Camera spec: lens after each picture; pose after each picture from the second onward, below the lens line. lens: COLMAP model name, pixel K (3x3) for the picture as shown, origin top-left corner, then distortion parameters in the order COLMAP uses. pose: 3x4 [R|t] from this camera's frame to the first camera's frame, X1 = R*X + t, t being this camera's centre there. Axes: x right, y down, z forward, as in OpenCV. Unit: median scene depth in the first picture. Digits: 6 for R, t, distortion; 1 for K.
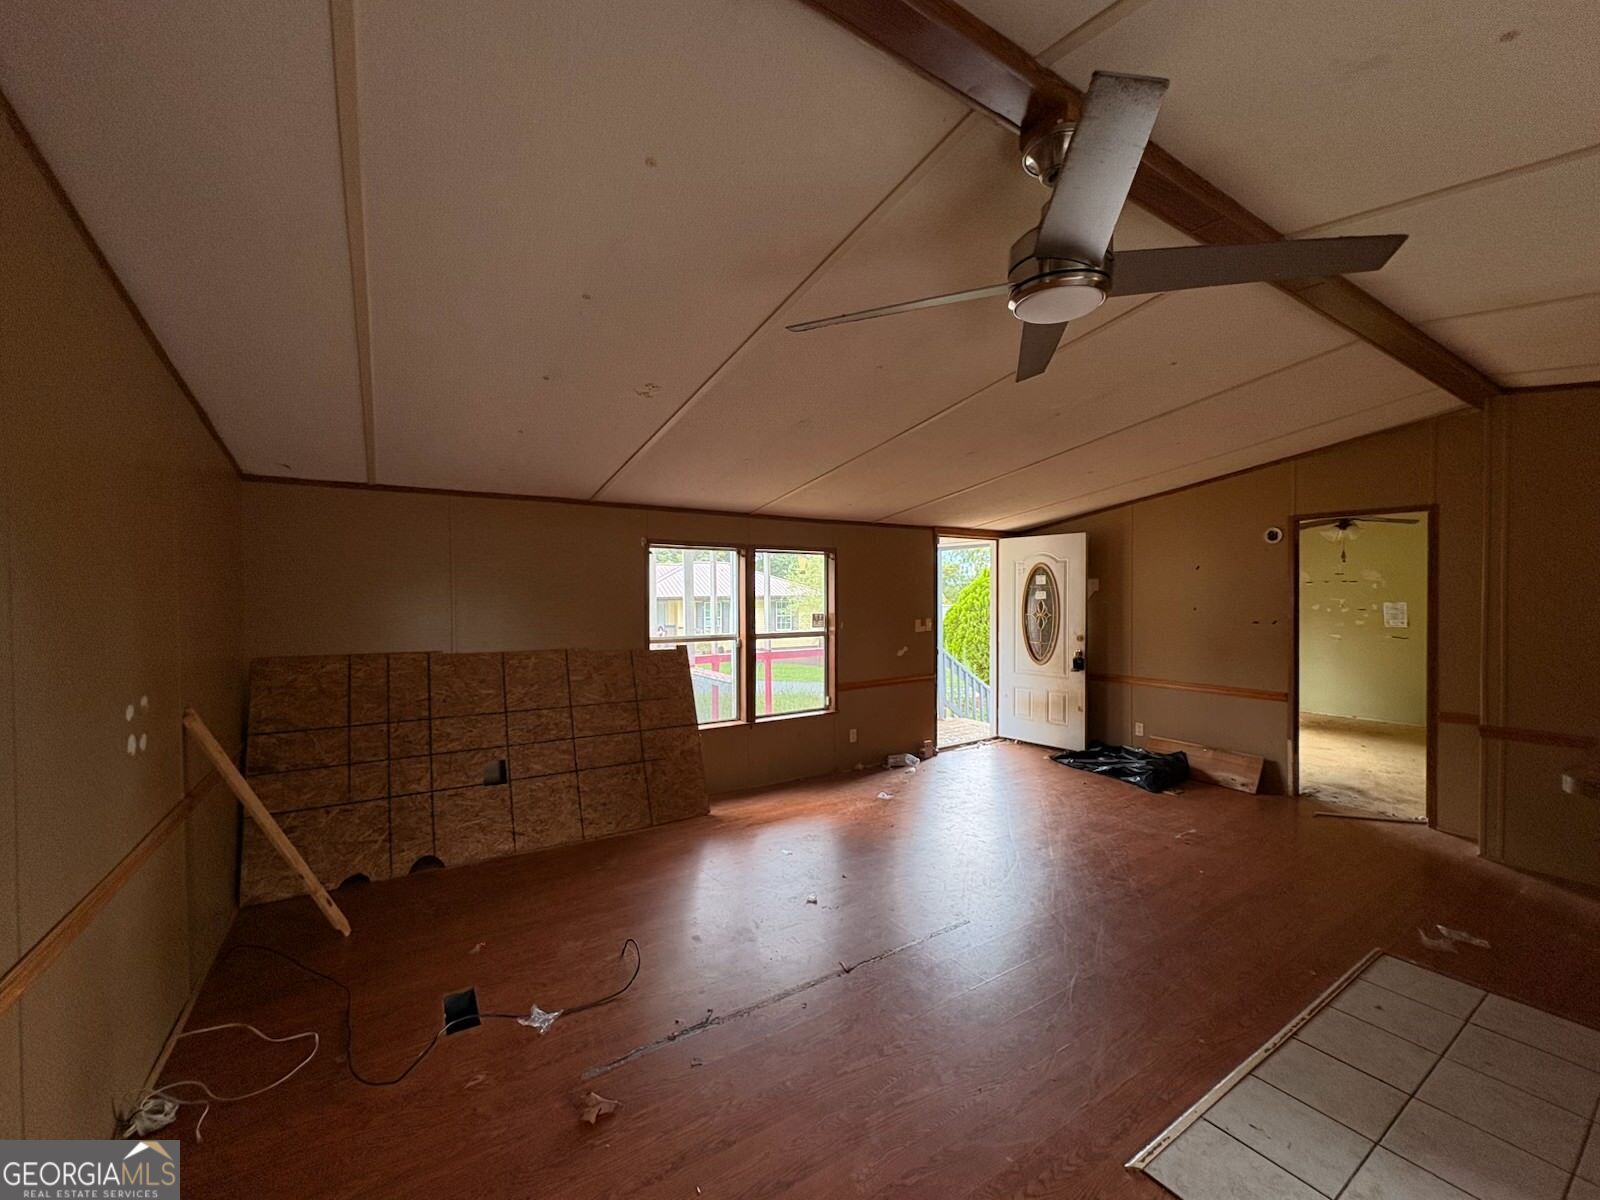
lens RADIAL K [[645.4, 0, 800.0], [0, 645.4, 600.0], [0, 0, 1]] dist [0.000056, 0.000560]
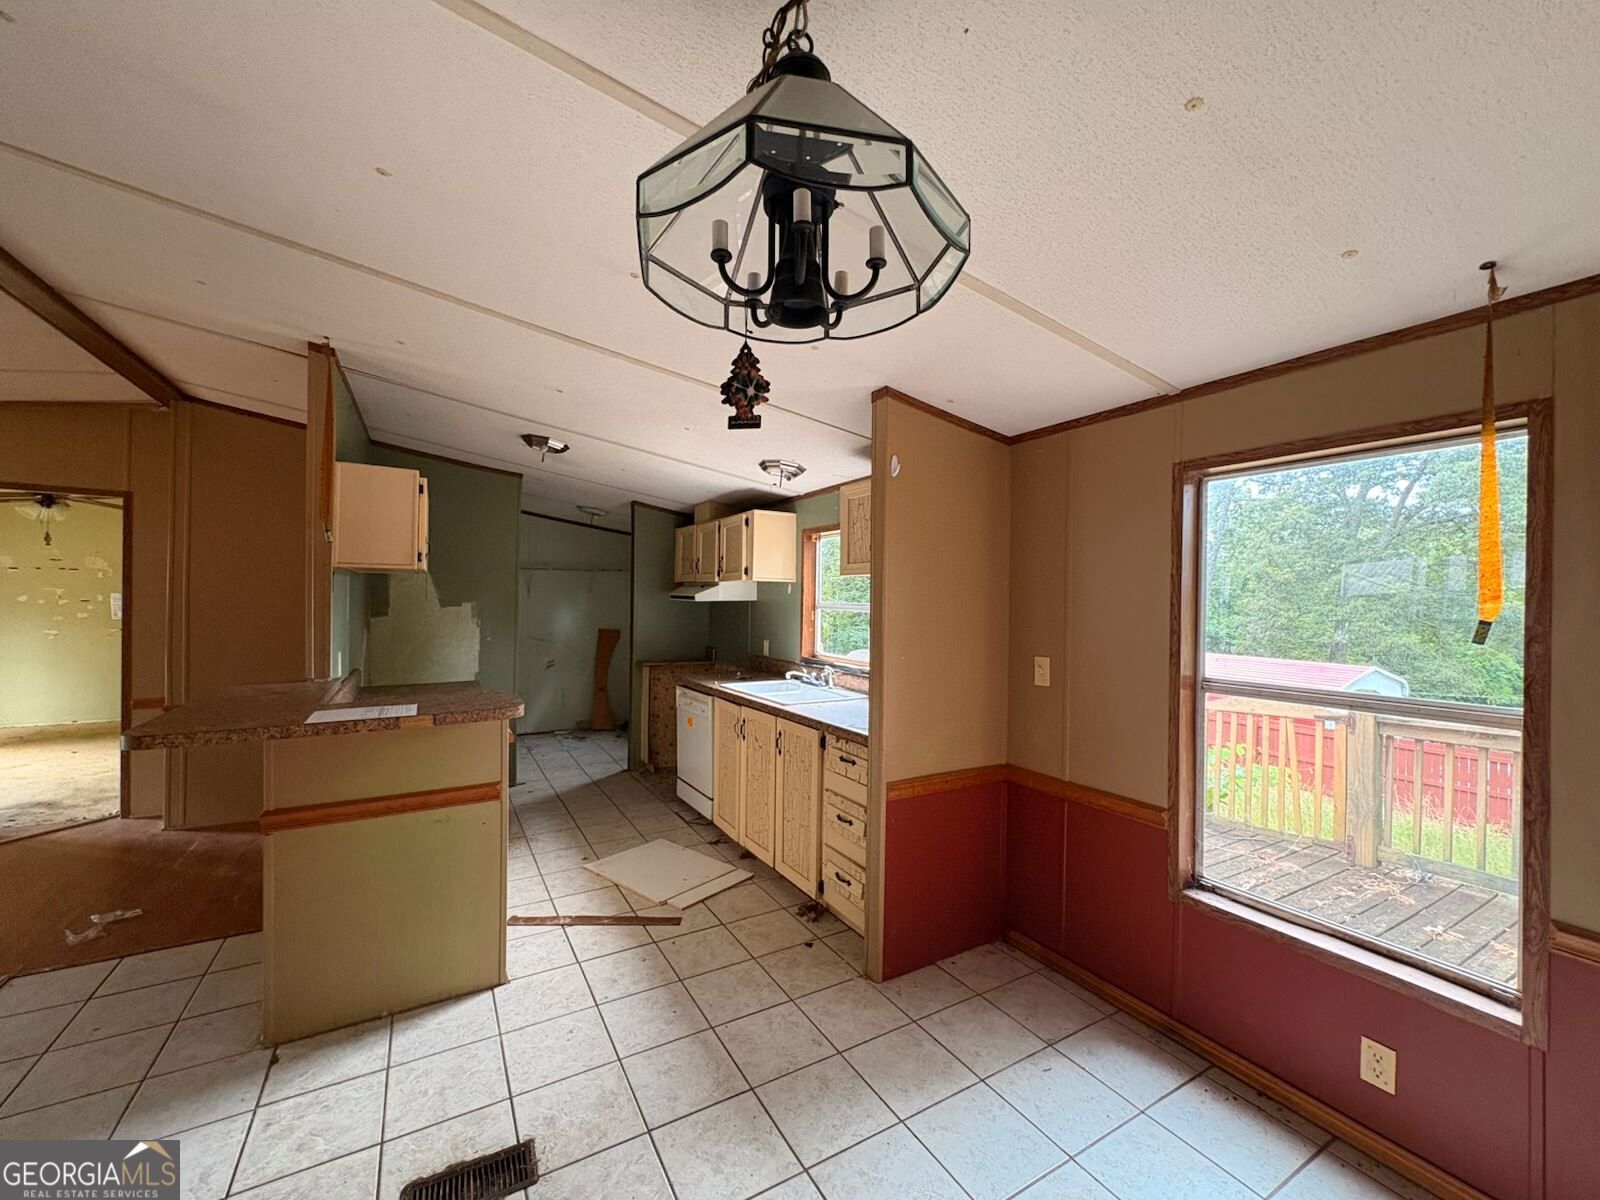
lens RADIAL K [[645.4, 0, 800.0], [0, 645.4, 600.0], [0, 0, 1]] dist [0.000056, 0.000560]
pose [[0.053659, -0.000285, 0.998559, 0.046020], [-0.007694, 0.999970, 0.000699, 0.009960], [-0.998530, -0.007720, 0.053655, -0.086358]]
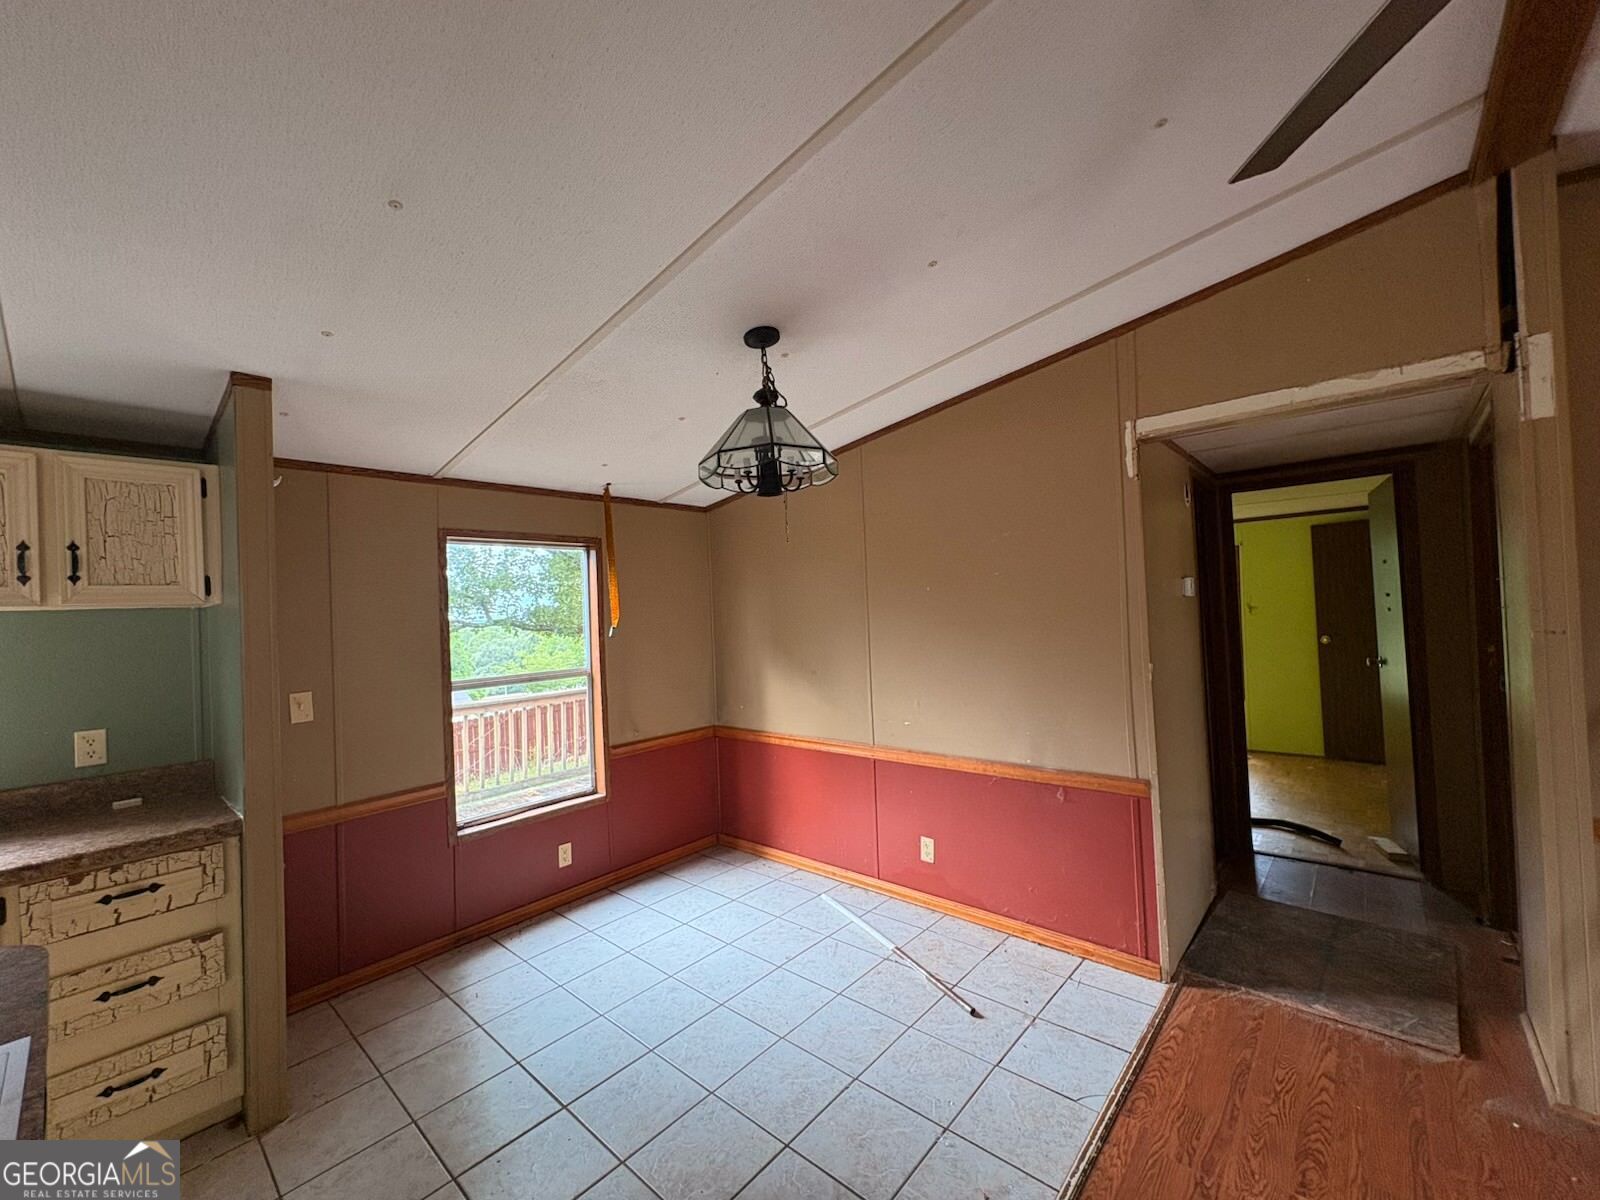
lens RADIAL K [[645.4, 0, 800.0], [0, 645.4, 600.0], [0, 0, 1]] dist [0.000056, 0.000560]
pose [[-0.965184, 0.041778, -0.258214, 0.377346], [0.047236, 0.998772, -0.014967, 0.007303], [0.257272, -0.026642, -0.965972, 0.425030]]
